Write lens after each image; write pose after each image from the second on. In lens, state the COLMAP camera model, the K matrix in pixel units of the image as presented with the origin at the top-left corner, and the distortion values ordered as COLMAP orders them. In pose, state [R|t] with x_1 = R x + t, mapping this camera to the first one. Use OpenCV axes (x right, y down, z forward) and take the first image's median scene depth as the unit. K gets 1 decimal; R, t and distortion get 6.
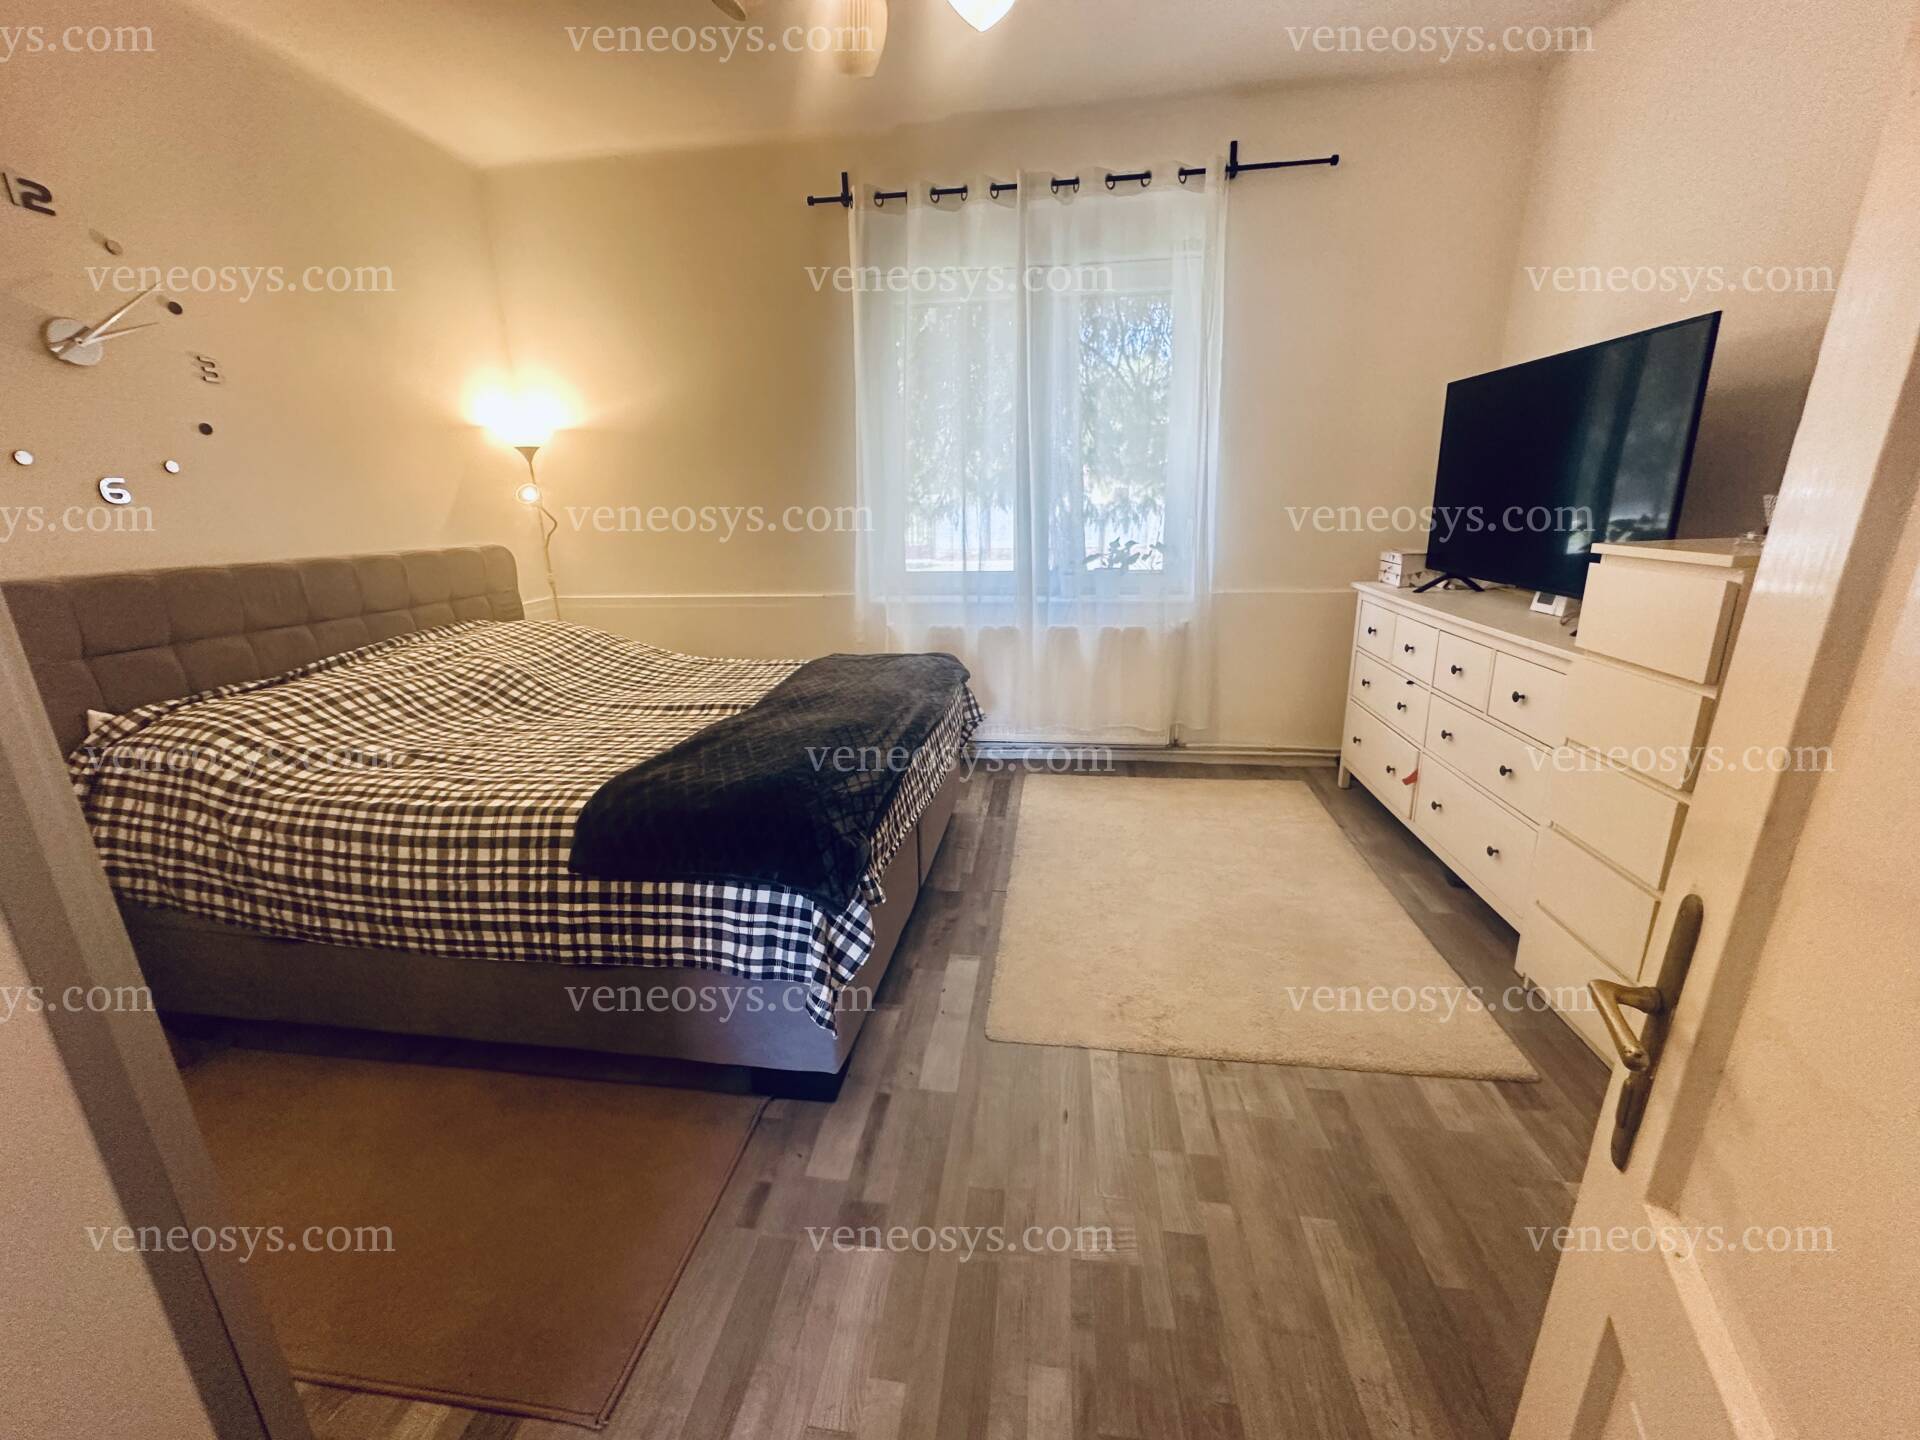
lens RADIAL K [[766.2, 0, 958.8], [0, 766.2, 719.6], [0, 0, 1]] dist [-0.000885, 0.000503]
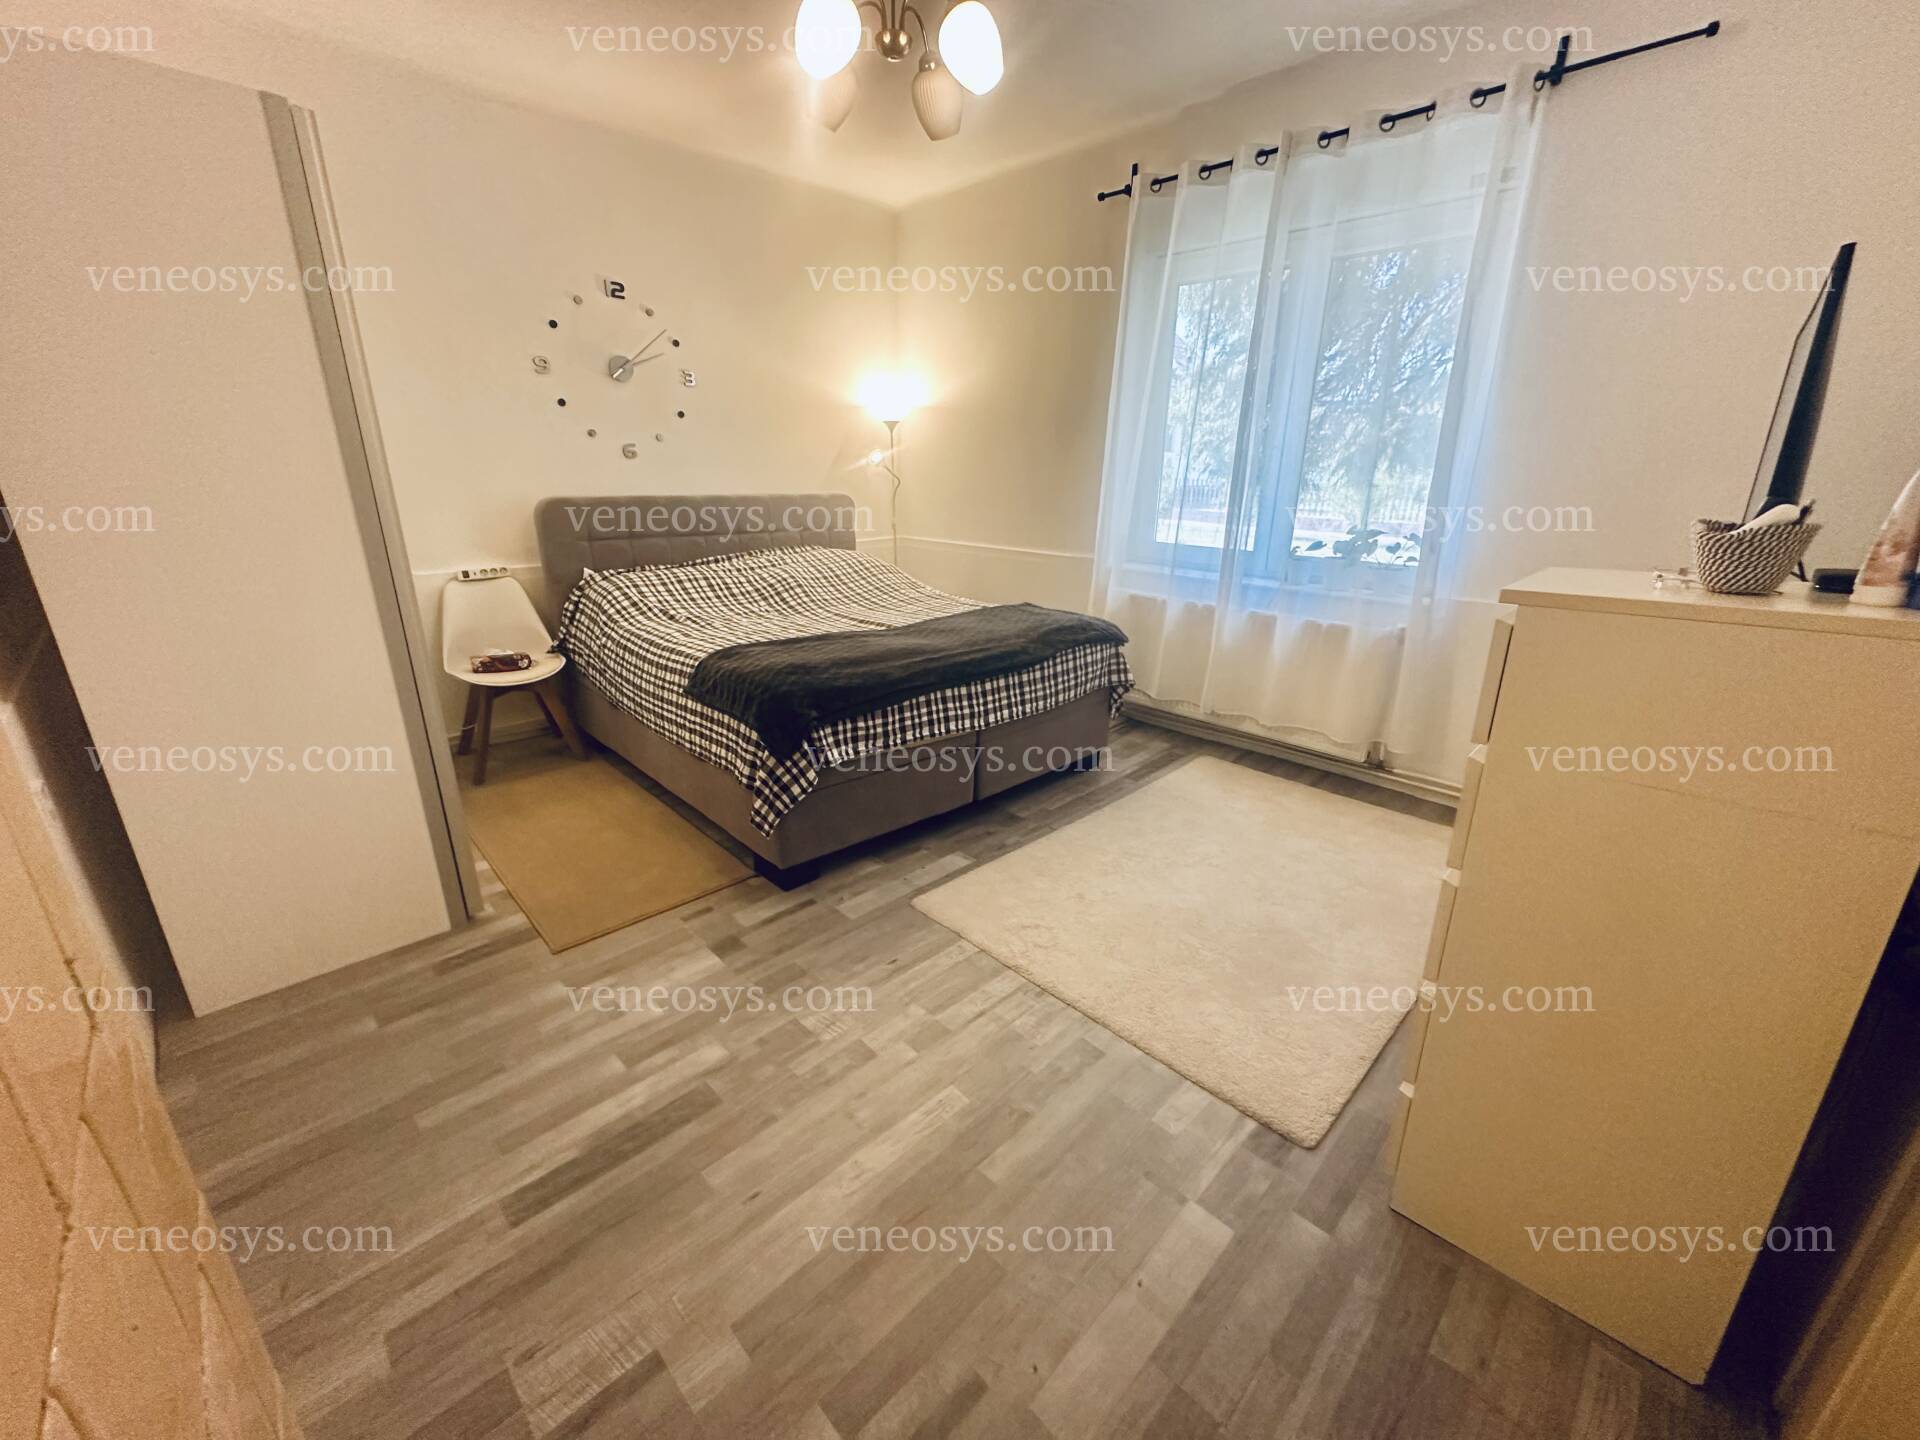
lens RADIAL K [[766.2, 0, 953.9], [0, 766.2, 718.2], [0, 0, 1]] dist [-0.000885, 0.000503]
pose [[0.786855, 0.224550, -0.574837, 0.488493], [-0.199213, 0.974010, 0.107791, -0.022904], [0.584101, 0.029699, 0.811137, 0.001098]]
